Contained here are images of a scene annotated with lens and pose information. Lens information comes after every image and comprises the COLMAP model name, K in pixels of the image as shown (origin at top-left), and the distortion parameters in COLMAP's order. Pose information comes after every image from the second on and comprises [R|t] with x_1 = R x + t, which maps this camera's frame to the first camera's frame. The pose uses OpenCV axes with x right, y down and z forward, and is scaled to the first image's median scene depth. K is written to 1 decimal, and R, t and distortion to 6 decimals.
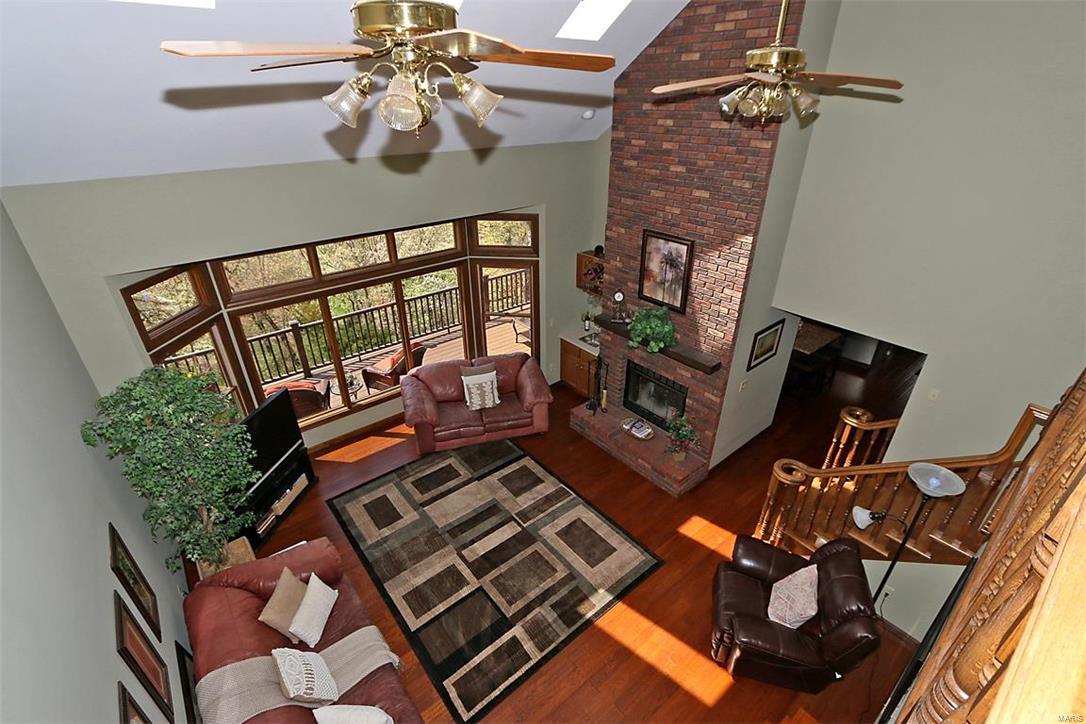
lens RADIAL K [[493.4, 0, 540.7], [0, 493.4, 366.9], [0, 0, 1]] dist [-0.009300, -0.000740]
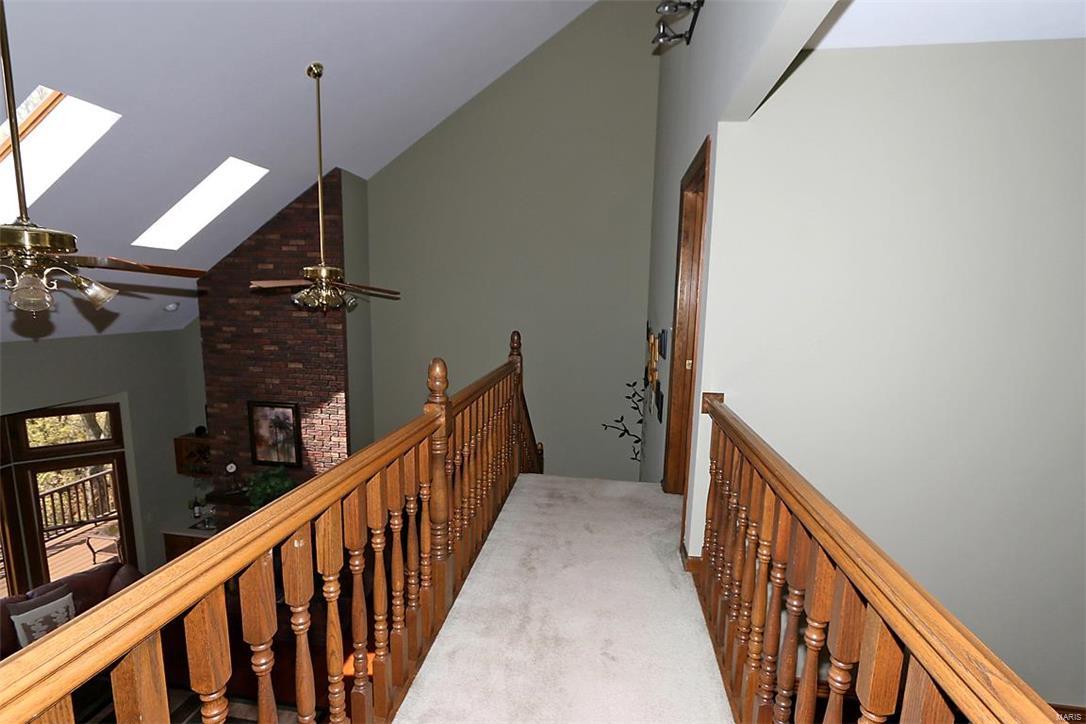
lens RADIAL K [[493.4, 0, 542.3], [0, 493.4, 367.8], [0, 0, 1]] dist [-0.009300, -0.000740]
pose [[0.734625, -0.076293, 0.674170, -0.043848], [0.308089, 0.922815, -0.231285, 0.114141], [-0.604489, 0.377612, 0.701428, -0.204833]]
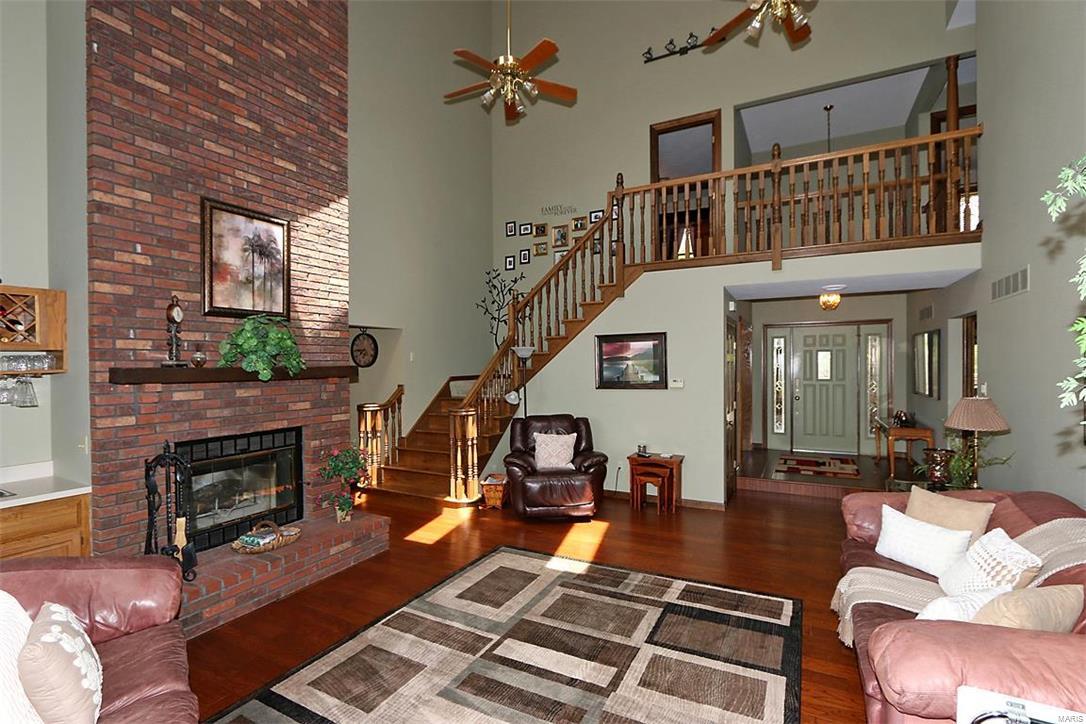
lens RADIAL K [[493.4, 0, 546.6], [0, 493.4, 365.2], [0, 0, 1]] dist [-0.009300, -0.000740]
pose [[-0.397808, 0.007797, 0.917436, -0.558628], [0.457120, 0.868692, 0.190829, -0.014233], [-0.795481, 0.495292, -0.349136, 1.019584]]
